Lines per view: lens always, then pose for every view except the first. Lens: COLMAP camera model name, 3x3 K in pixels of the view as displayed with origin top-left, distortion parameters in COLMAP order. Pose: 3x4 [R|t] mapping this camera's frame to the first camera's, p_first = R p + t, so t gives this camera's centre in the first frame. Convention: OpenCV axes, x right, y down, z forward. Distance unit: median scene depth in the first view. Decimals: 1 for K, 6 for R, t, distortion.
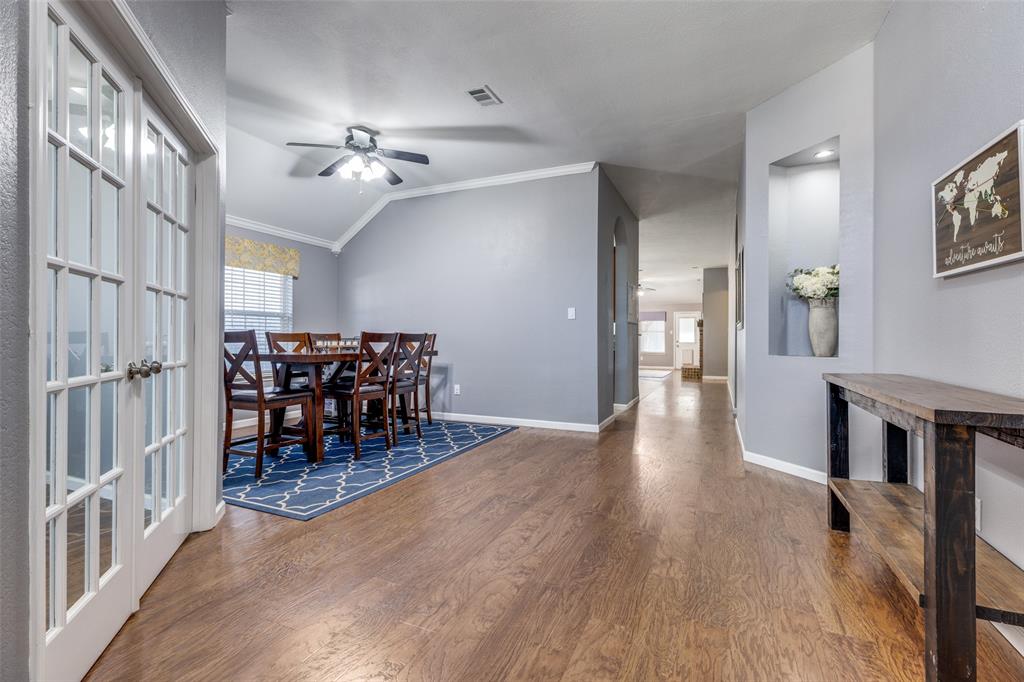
lens RADIAL K [[449.5, 0, 509.9], [0, 449.5, 337.4], [0, 0, 1]] dist [-0.000898, -0.000061]
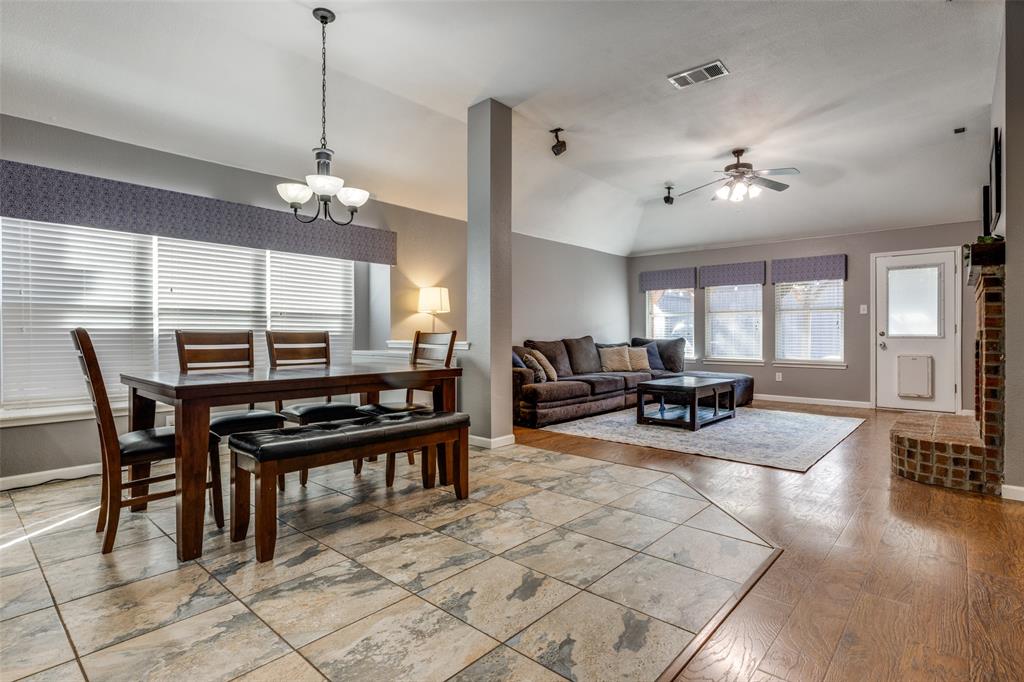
lens RADIAL K [[523.3, 0, 498.4], [0, 523.3, 340.7], [0, 0, 1]] dist [-0.001524, -0.000233]
pose [[0.958717, 0.002532, -0.284351, 0.194576], [0.000932, 0.999927, 0.012048, 0.009329], [0.284361, -0.011816, 0.958645, 0.503990]]
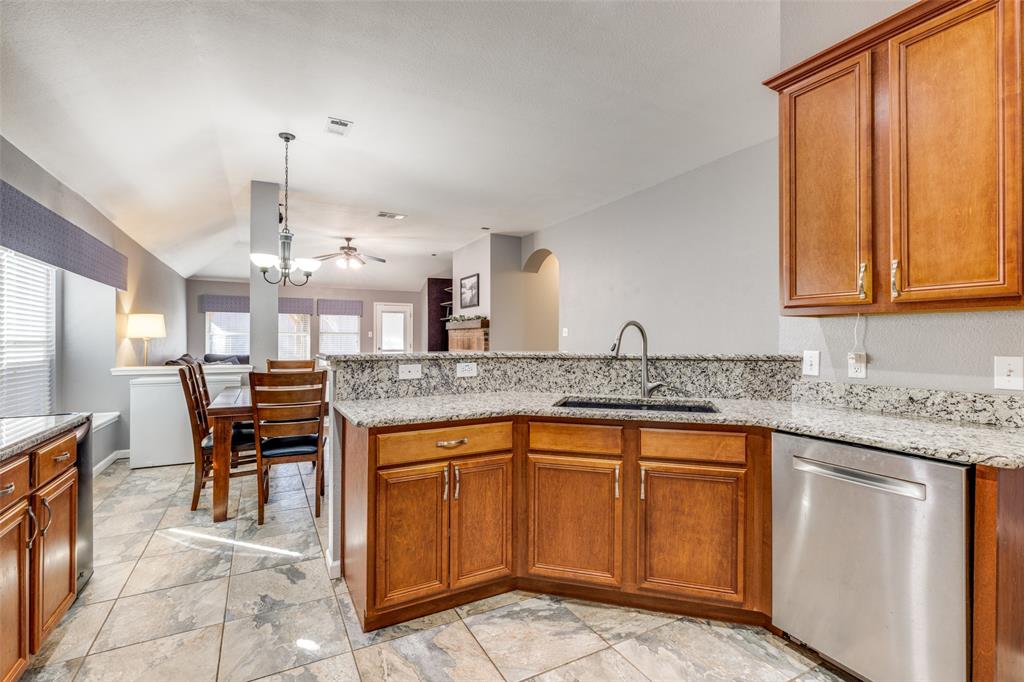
lens RADIAL K [[449.5, 0, 509.9], [0, 449.5, 337.4], [0, 0, 1]] dist [-0.000898, -0.000061]
pose [[0.583235, 0.003662, 0.812295, -0.054175], [-0.005813, 0.999983, -0.000334, -0.007780], [-0.812283, -0.004527, 0.583246, 0.459046]]
